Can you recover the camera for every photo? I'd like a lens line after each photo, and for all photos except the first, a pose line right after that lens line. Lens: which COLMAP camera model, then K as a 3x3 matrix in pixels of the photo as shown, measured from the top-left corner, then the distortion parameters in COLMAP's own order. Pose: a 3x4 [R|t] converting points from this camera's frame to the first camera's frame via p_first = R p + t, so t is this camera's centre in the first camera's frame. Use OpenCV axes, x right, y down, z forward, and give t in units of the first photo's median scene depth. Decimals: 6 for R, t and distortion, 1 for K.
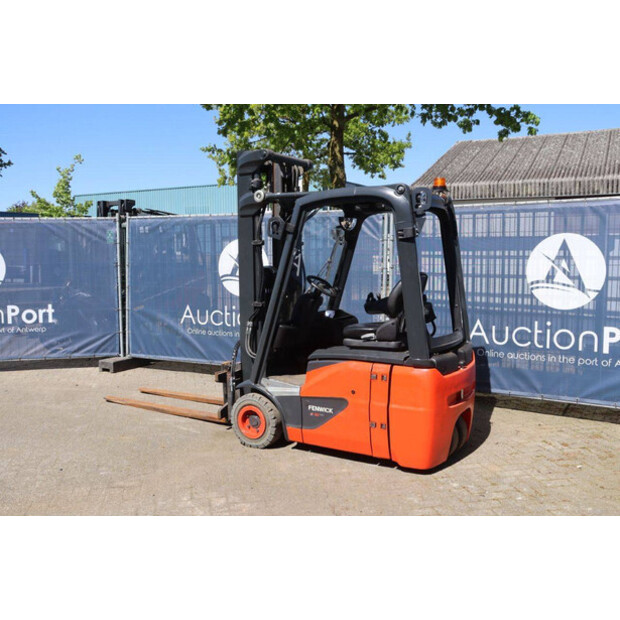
lens RADIAL K [[606.7, 0, 311.6], [0, 606.7, 311.0], [0, 0, 1]] dist [-0.073357, 0.000000]
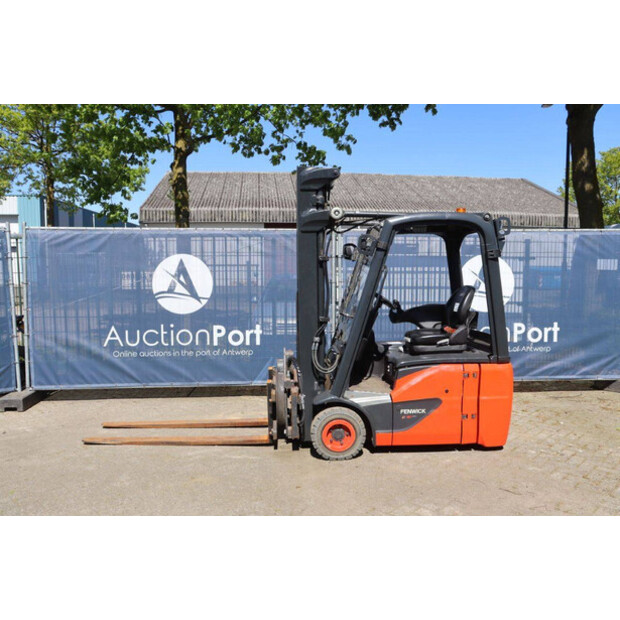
lens RADIAL K [[529.2, 0, 313.5], [0, 529.2, 310.1], [0, 0, 1]] dist [-0.122580, 0.044634]
pose [[0.831155, -0.041079, 0.554521, -0.600815], [0.050806, 0.998706, -0.002168, -0.025739], [-0.553715, 0.029975, 0.832167, 0.279051]]
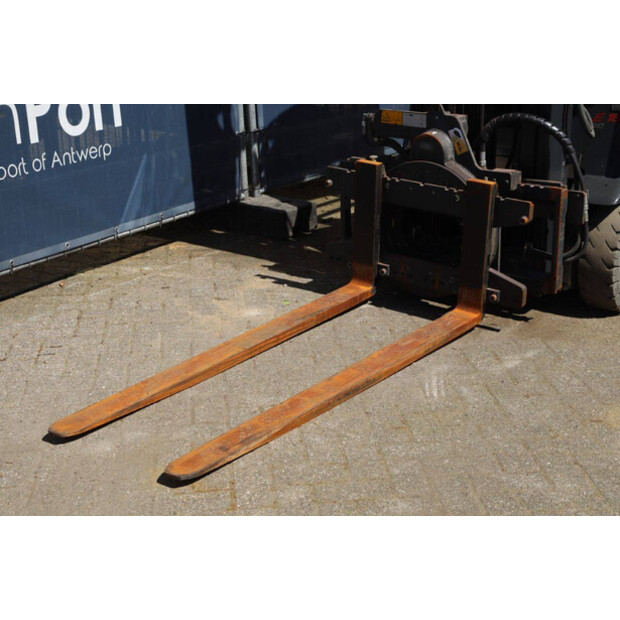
lens RADIAL K [[1130.3, 0, 314.6], [0, 1130.3, 309.5], [0, 0, 1]] dist [0.209901, 0.000000]
pose [[0.103123, -0.313655, 0.943921, -1.005817], [0.104939, 0.947115, 0.303252, -0.087693], [-0.989117, 0.067782, 0.130584, 1.118883]]
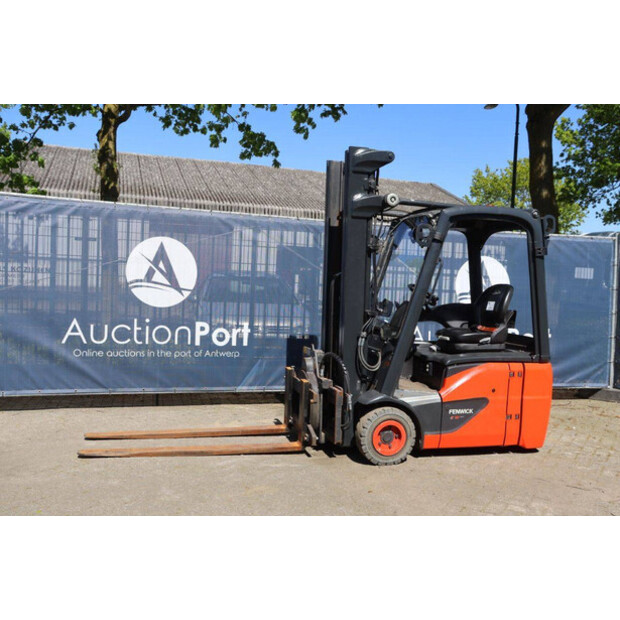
lens RADIAL K [[606.7, 0, 314.9], [0, 606.7, 307.4], [0, 0, 1]] dist [-0.073357, 0.000000]
pose [[0.683315, 0.000386, 0.730124, -0.844595], [0.022926, 0.999495, -0.021986, -0.000755], [-0.729764, 0.031762, 0.682961, 0.428501]]
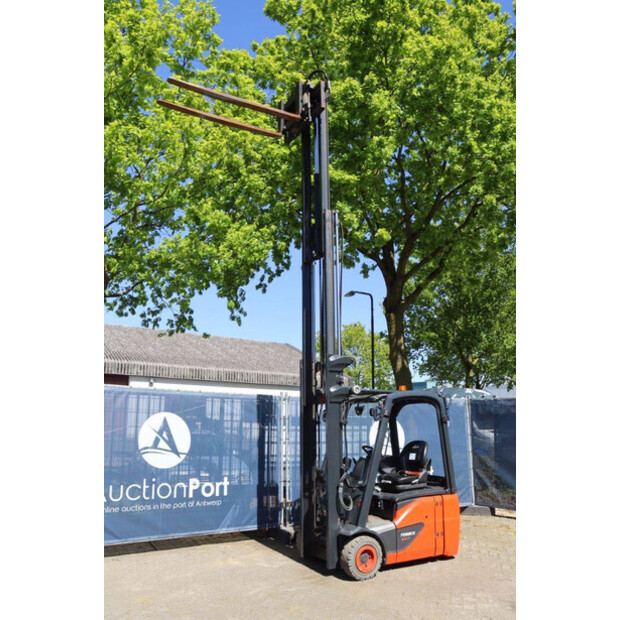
lens RADIAL K [[509.1, 0, 311.1], [0, 509.1, 306.3], [0, 0, 1]] dist [-0.156040, 0.124902]
pose [[0.473346, 0.205575, 0.856553, -1.160775], [0.073545, 0.959769, -0.270989, -0.061258], [-0.877801, 0.191267, 0.439184, 0.519731]]
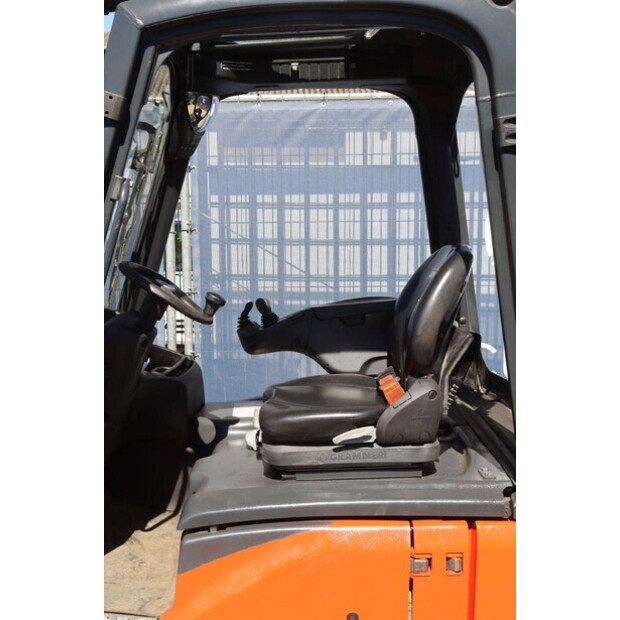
lens RADIAL K [[835.5, 0, 312.2], [0, 835.5, 313.1], [0, 0, 1]] dist [0.037702, 0.000000]
pose [[0.846649, -0.072177, 0.527234, -0.157210], [0.052898, 0.997267, 0.051578, -0.048601], [-0.529516, -0.015779, 0.848153, 0.556803]]
